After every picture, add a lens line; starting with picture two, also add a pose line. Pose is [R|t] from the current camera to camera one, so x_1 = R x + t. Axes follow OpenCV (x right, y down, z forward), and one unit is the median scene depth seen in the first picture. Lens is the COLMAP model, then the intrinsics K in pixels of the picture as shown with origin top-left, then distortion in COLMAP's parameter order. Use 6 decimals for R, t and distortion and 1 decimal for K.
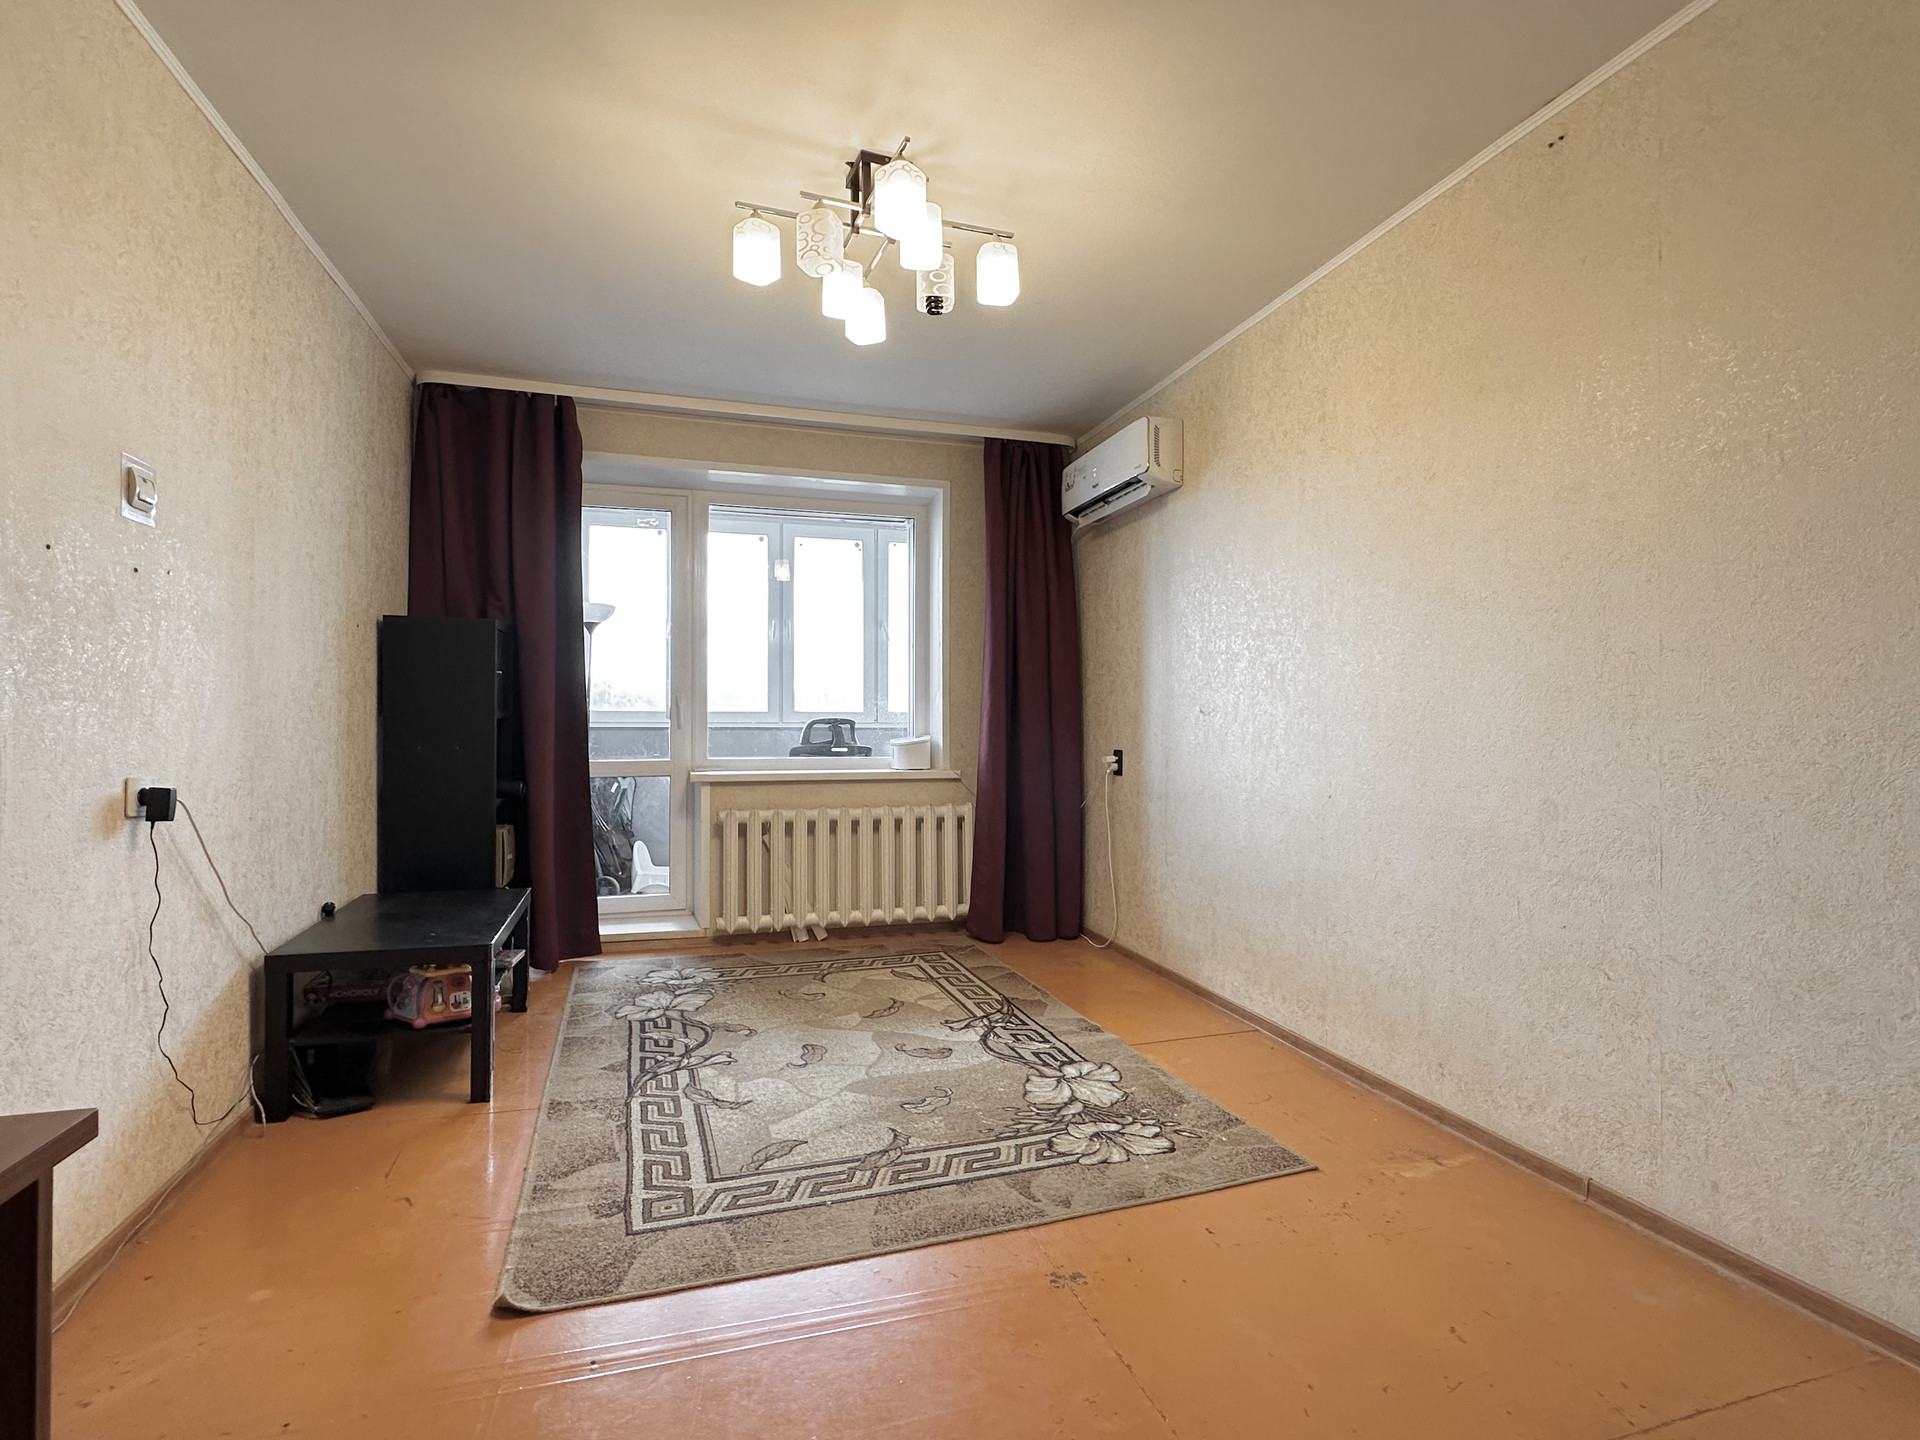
lens RADIAL K [[946.7, 0, 957.2], [0, 946.7, 722.4], [0, 0, 1]] dist [-0.004333, 0.001558]
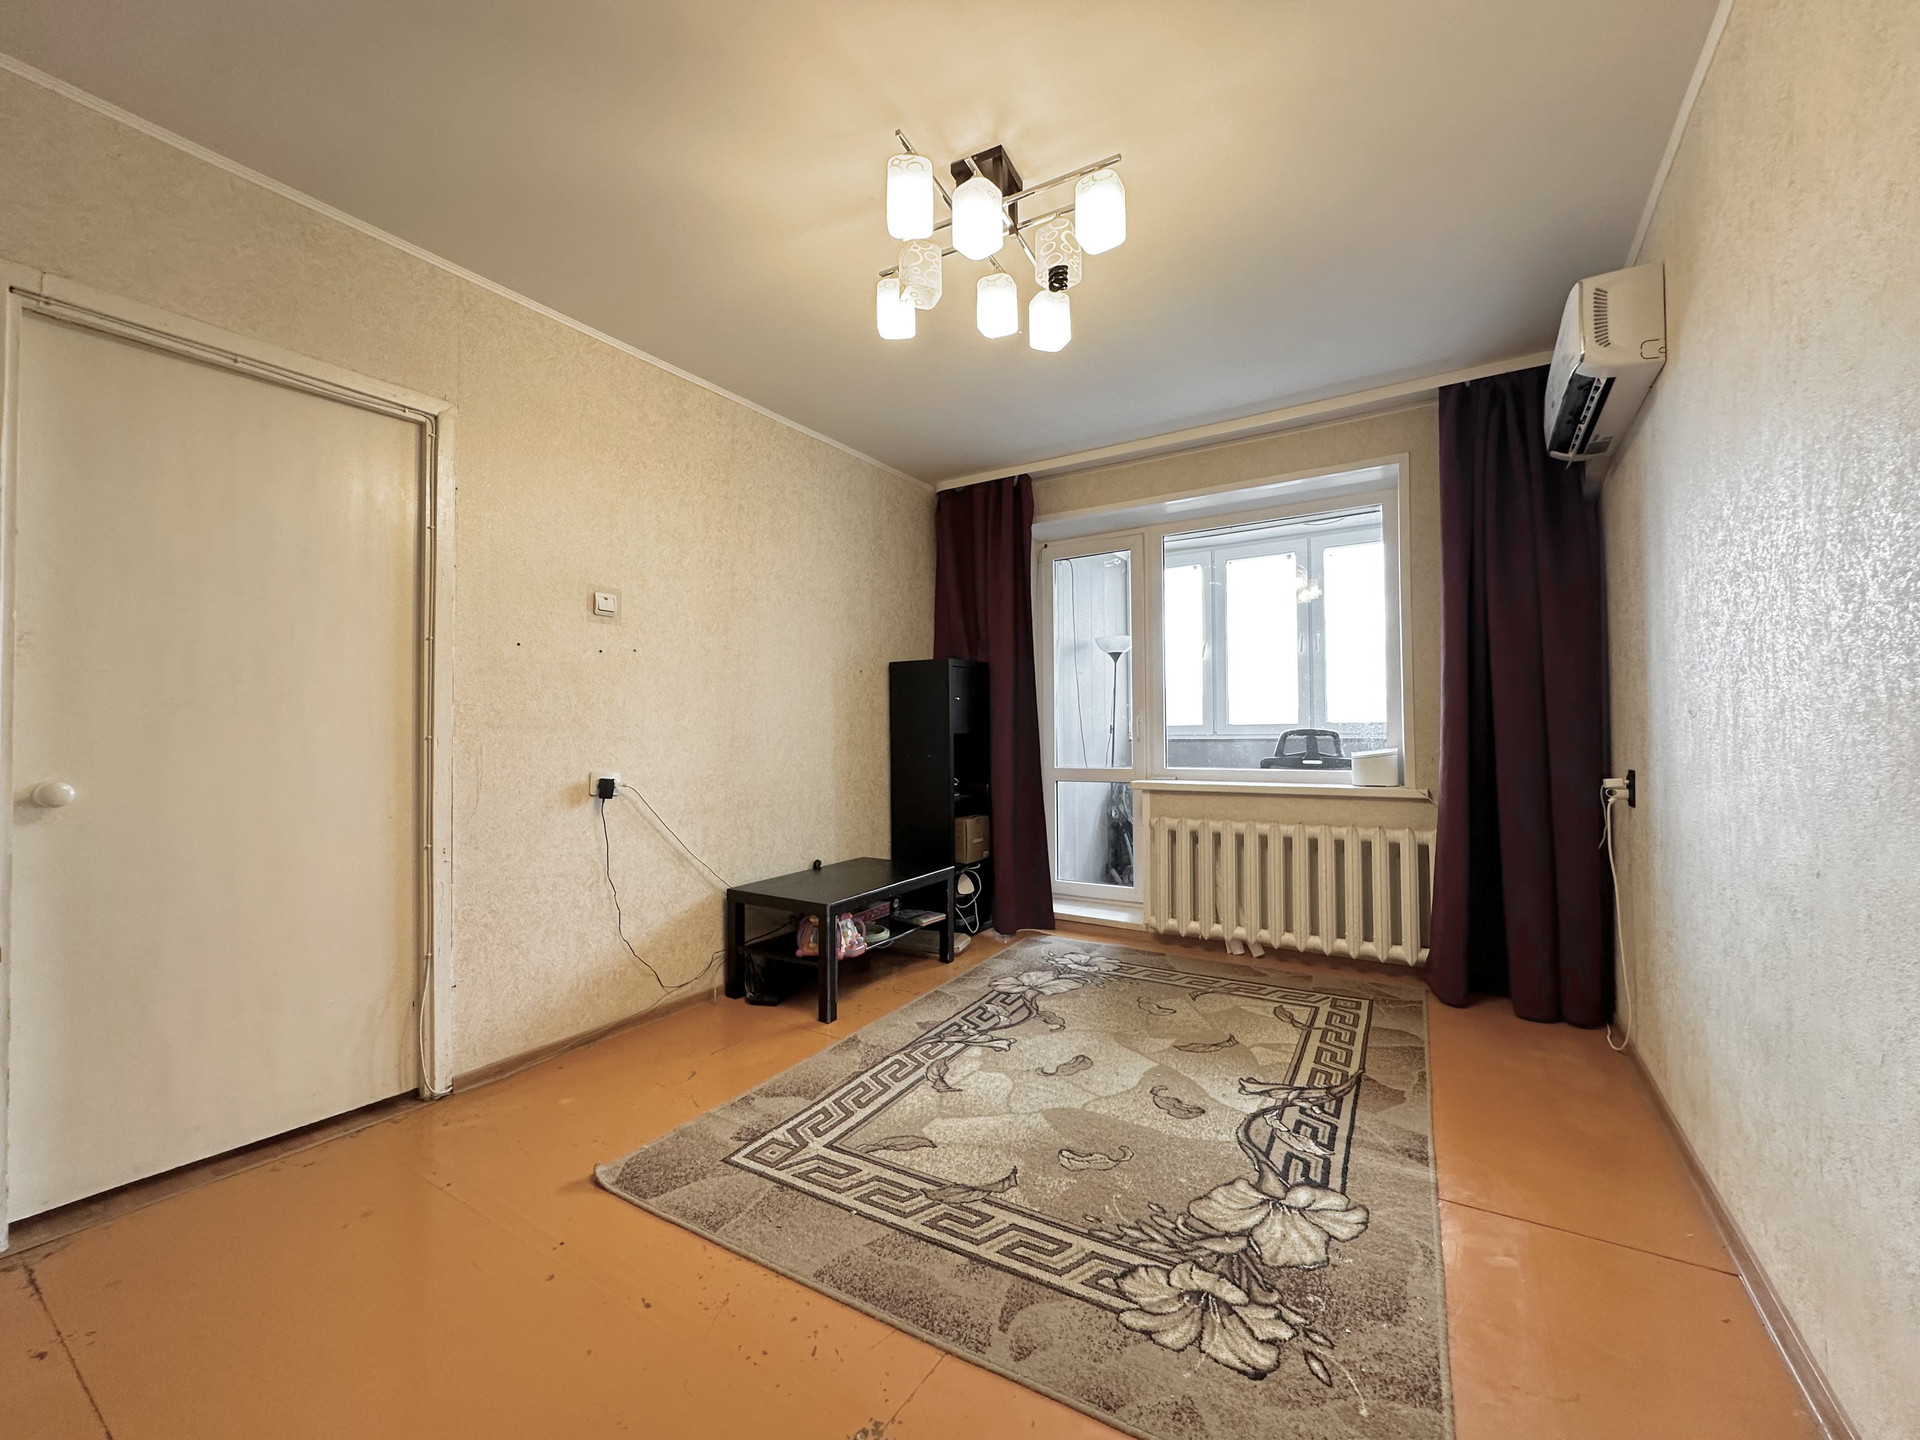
lens RADIAL K [[768.1, 0, 961.9], [0, 768.1, 722.1], [0, 0, 1]] dist [-0.006119, 0.000903]
pose [[0.652897, -0.021645, -0.757138, 0.386396], [0.009690, 0.999748, -0.020225, 0.001041], [0.757385, 0.005869, 0.652942, 0.371102]]
